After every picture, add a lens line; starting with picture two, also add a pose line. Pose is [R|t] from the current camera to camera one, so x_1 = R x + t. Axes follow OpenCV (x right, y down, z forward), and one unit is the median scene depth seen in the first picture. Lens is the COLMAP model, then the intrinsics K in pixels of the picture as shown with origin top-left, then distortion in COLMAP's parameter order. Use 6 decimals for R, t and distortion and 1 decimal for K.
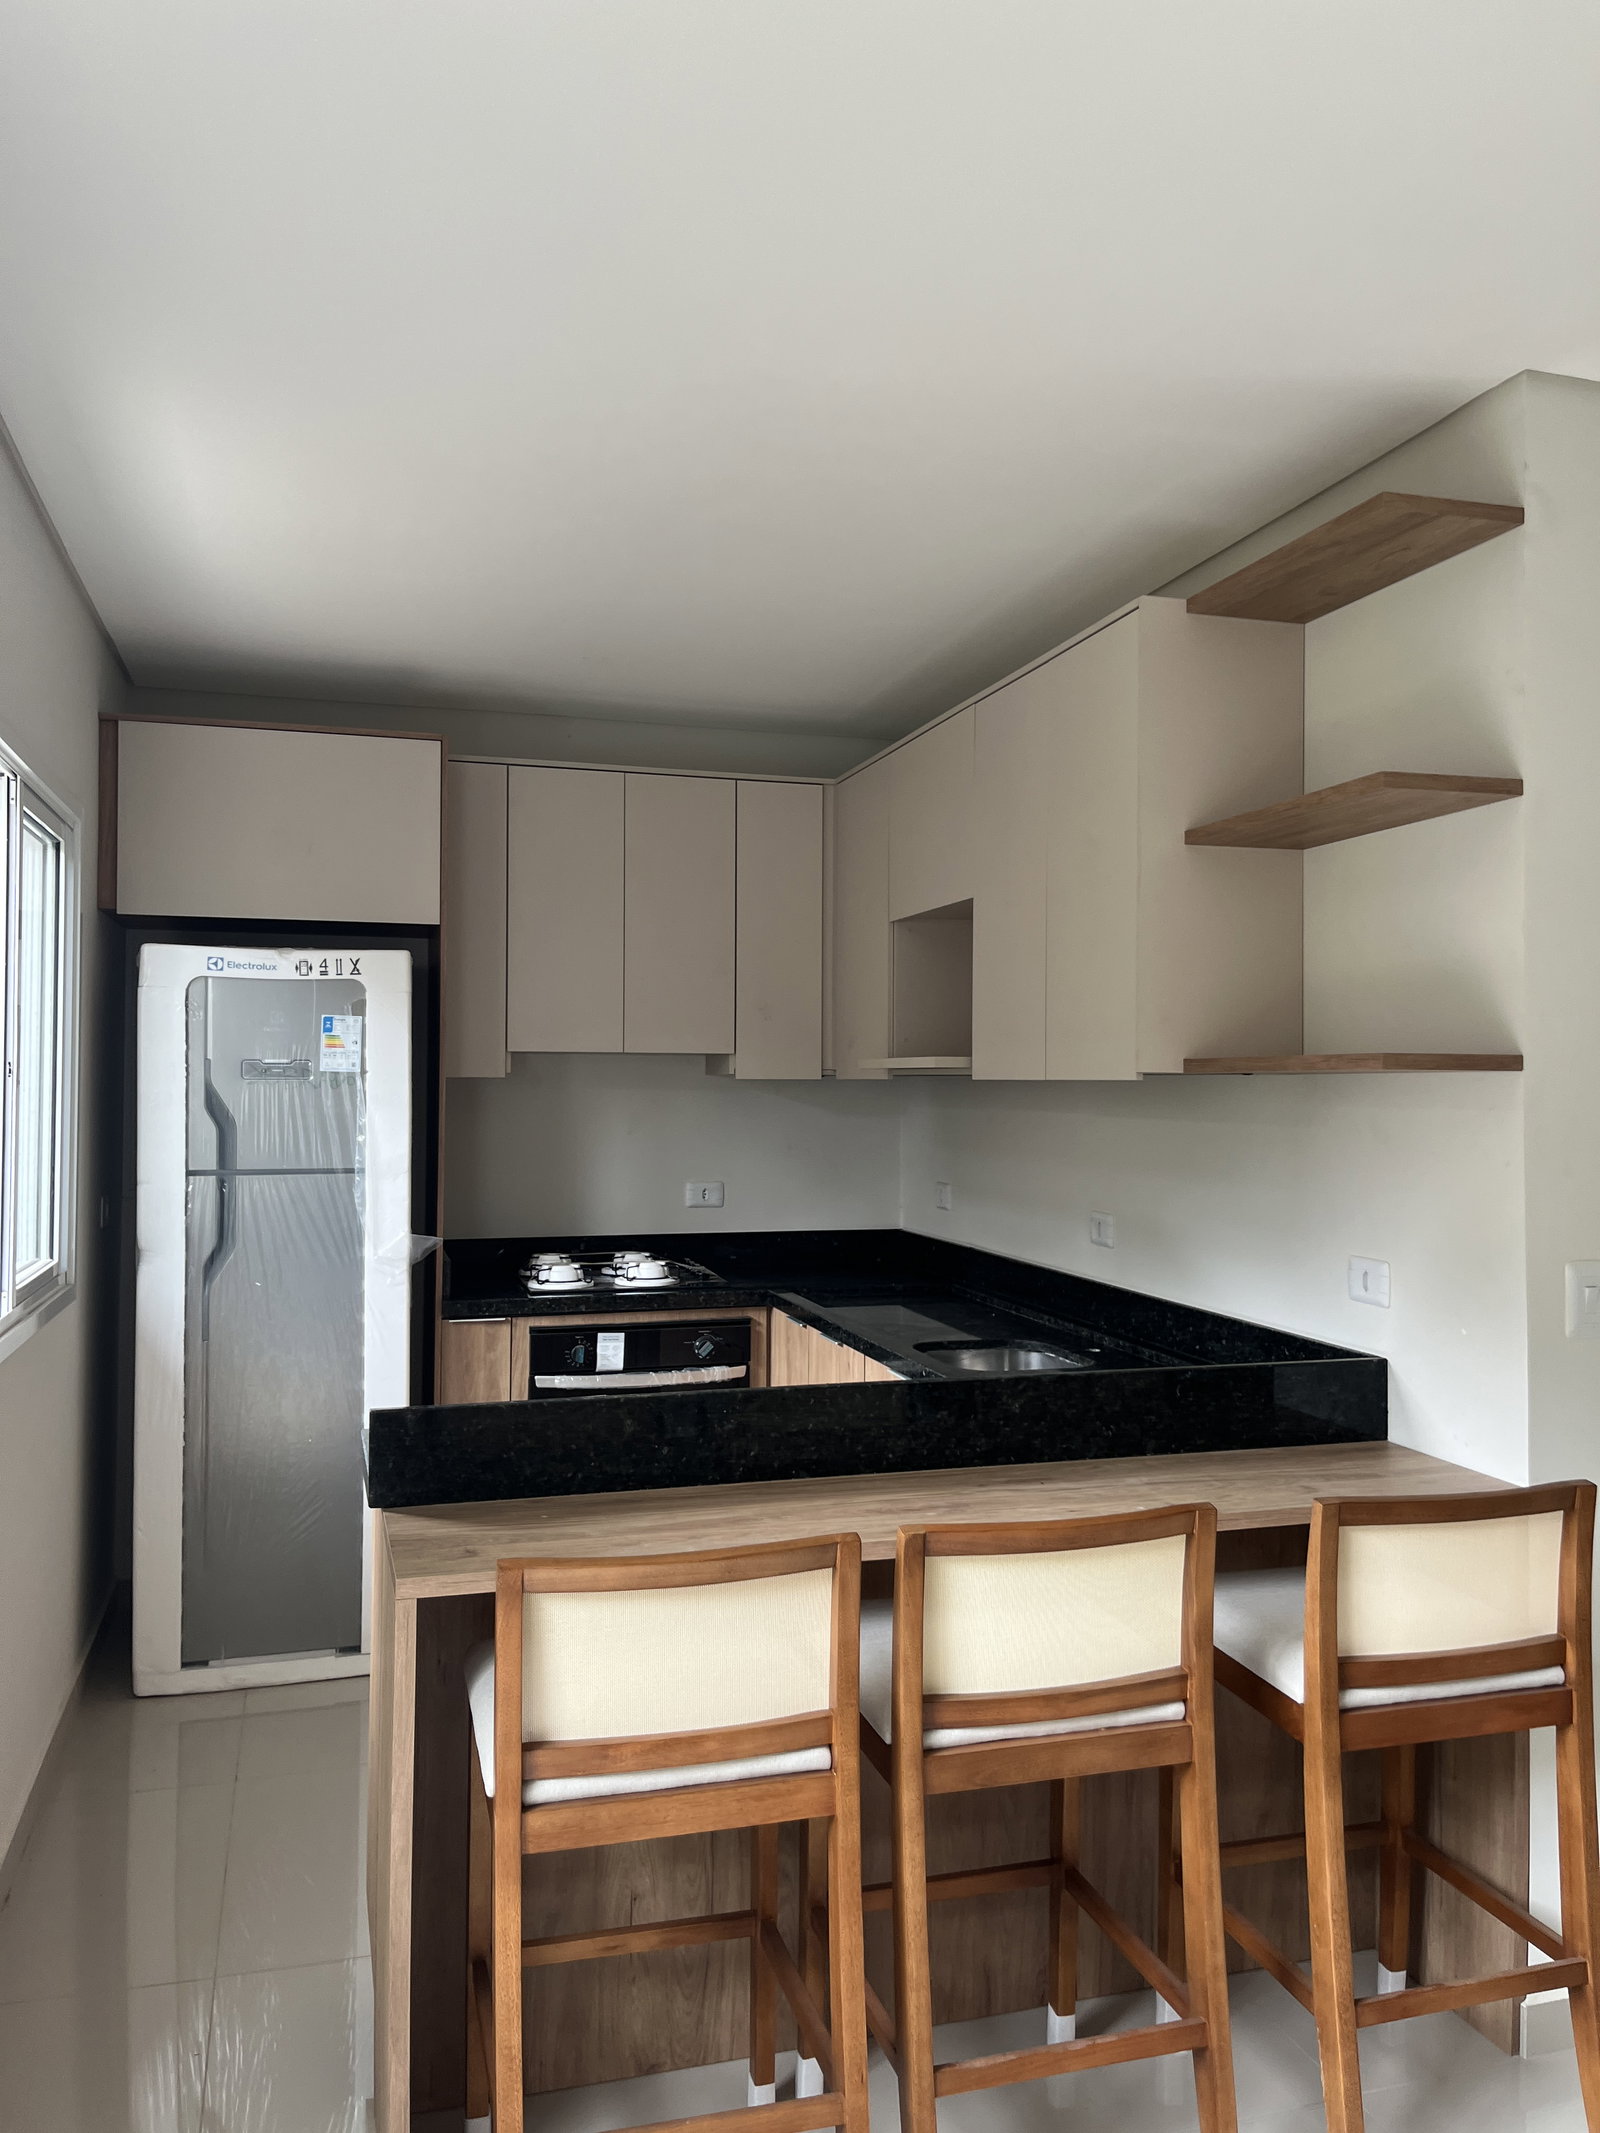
lens RADIAL K [[1586.8, 0, 799.3], [0, 1586.8, 1065.5], [0, 0, 1]] dist [0.002539, -0.016772]
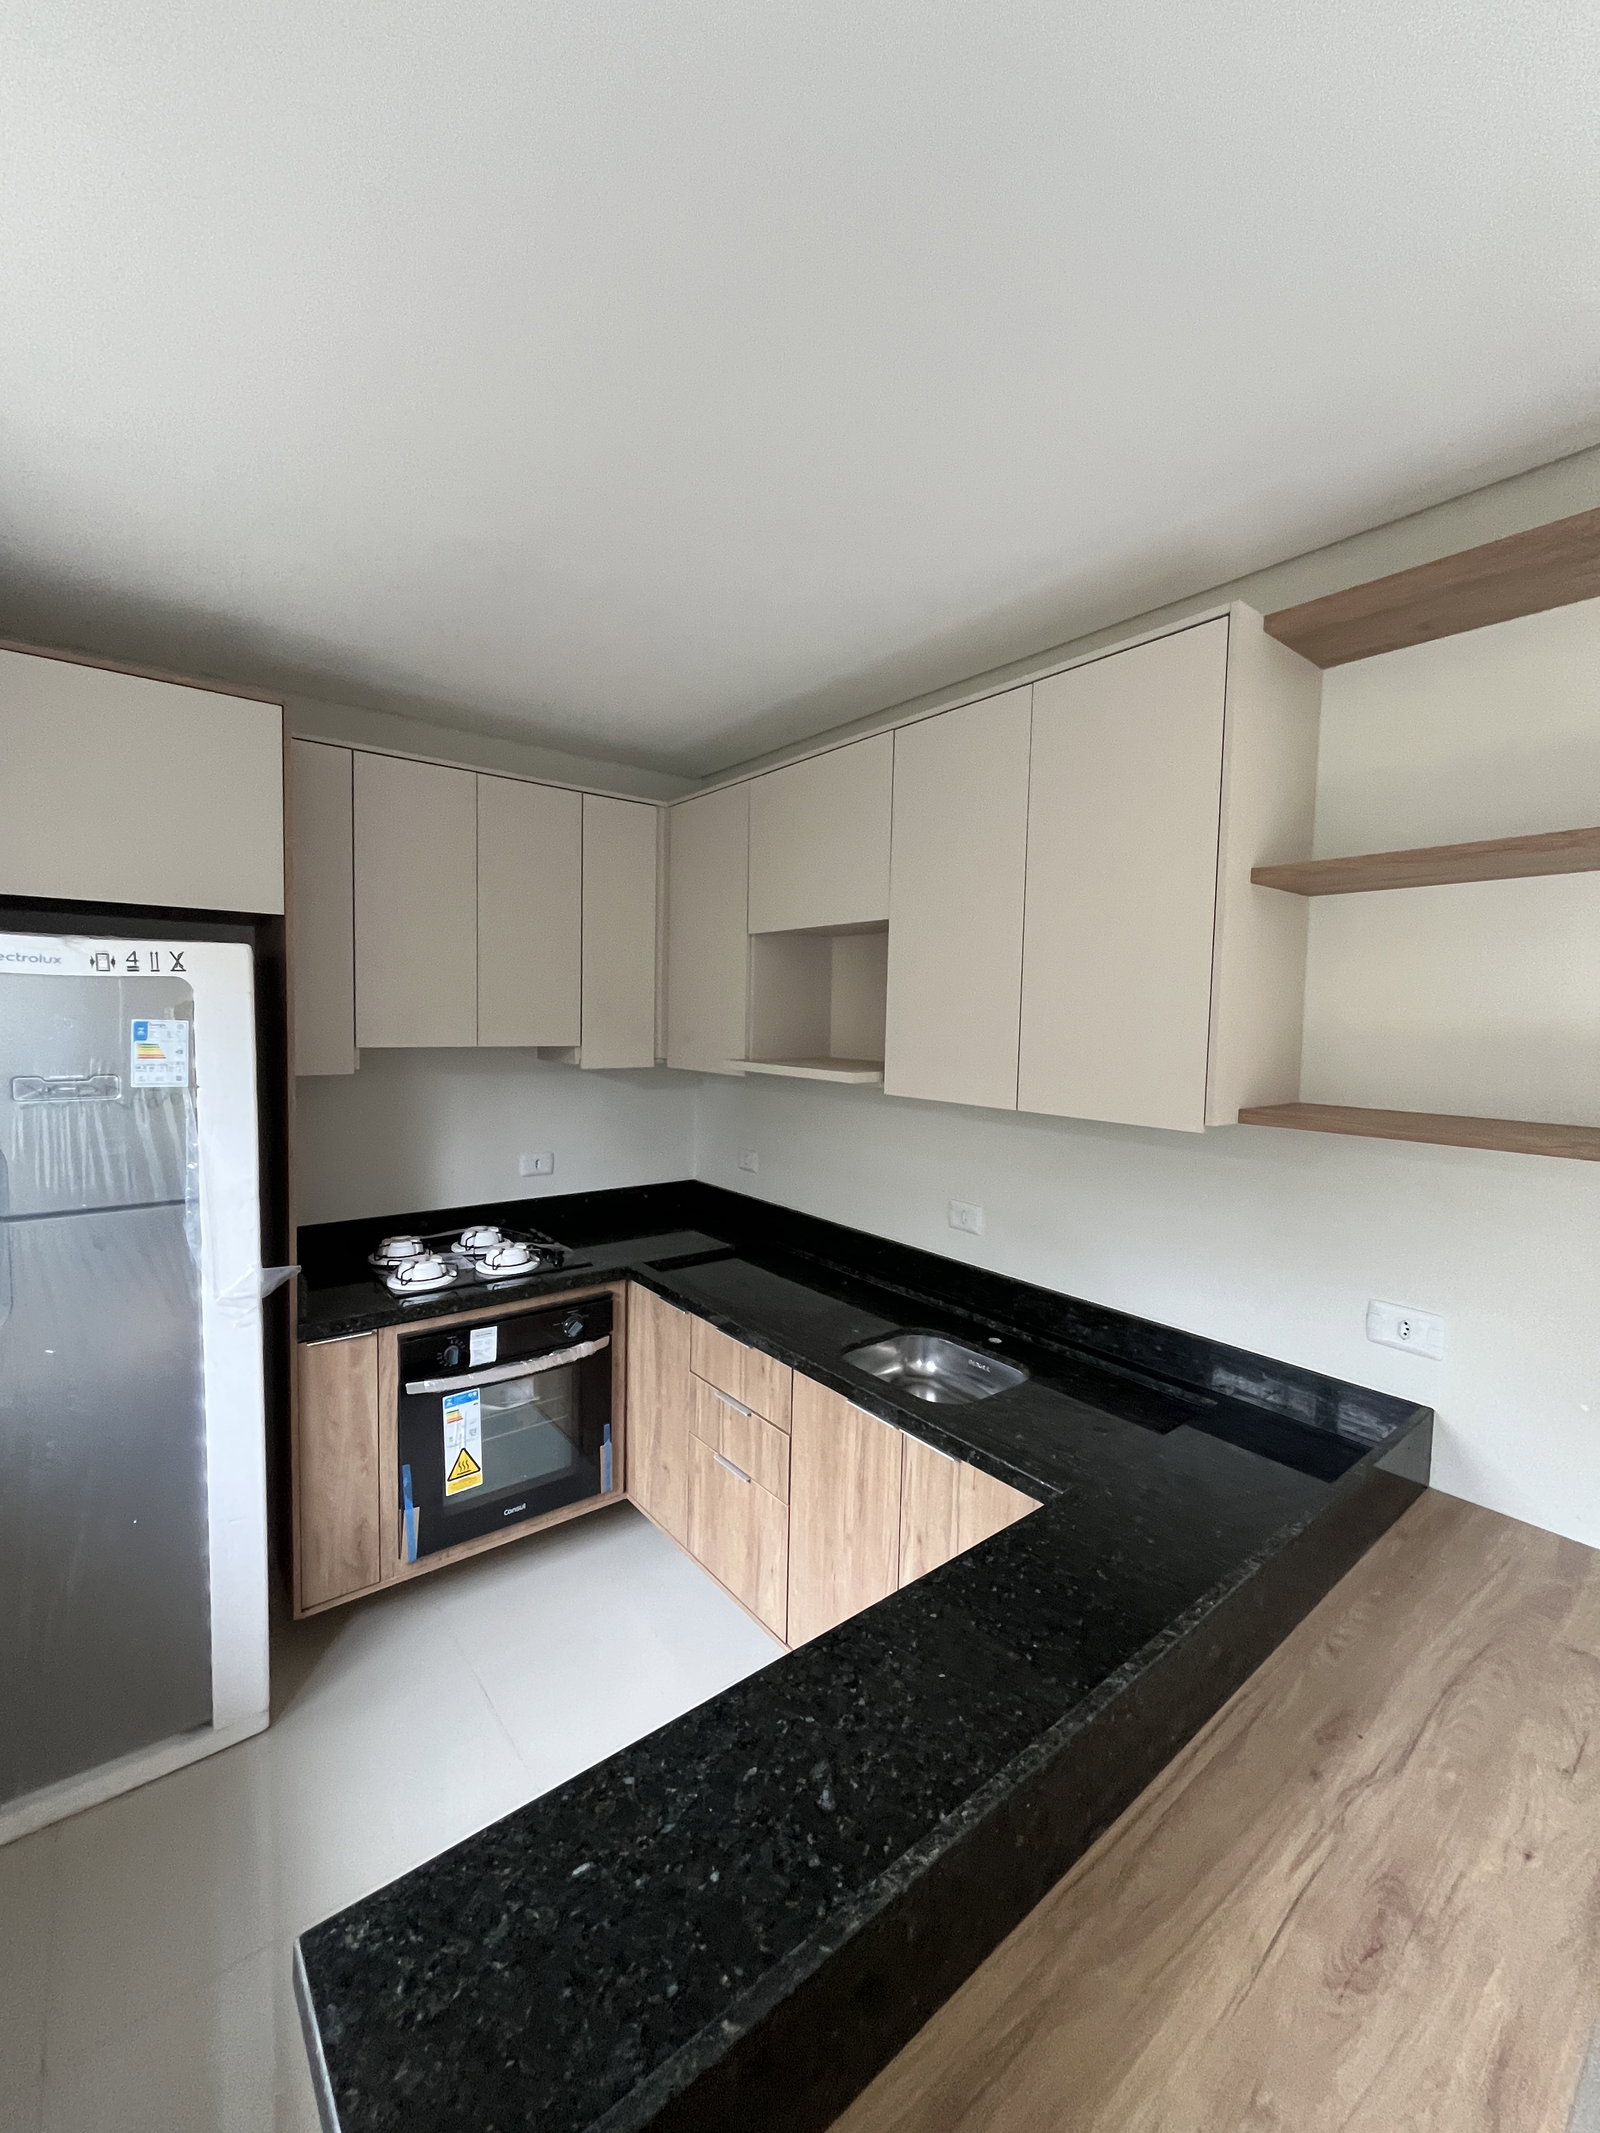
lens RADIAL K [[859.2, 0, 798.5], [0, 859.2, 1066.9], [0, 0, 1]] dist [-0.009368, 0.000269]
pose [[0.926672, -0.009755, 0.375745, -0.142312], [-0.018588, 0.997251, 0.071734, -0.044244], [-0.375412, -0.073458, 0.923943, 0.444188]]
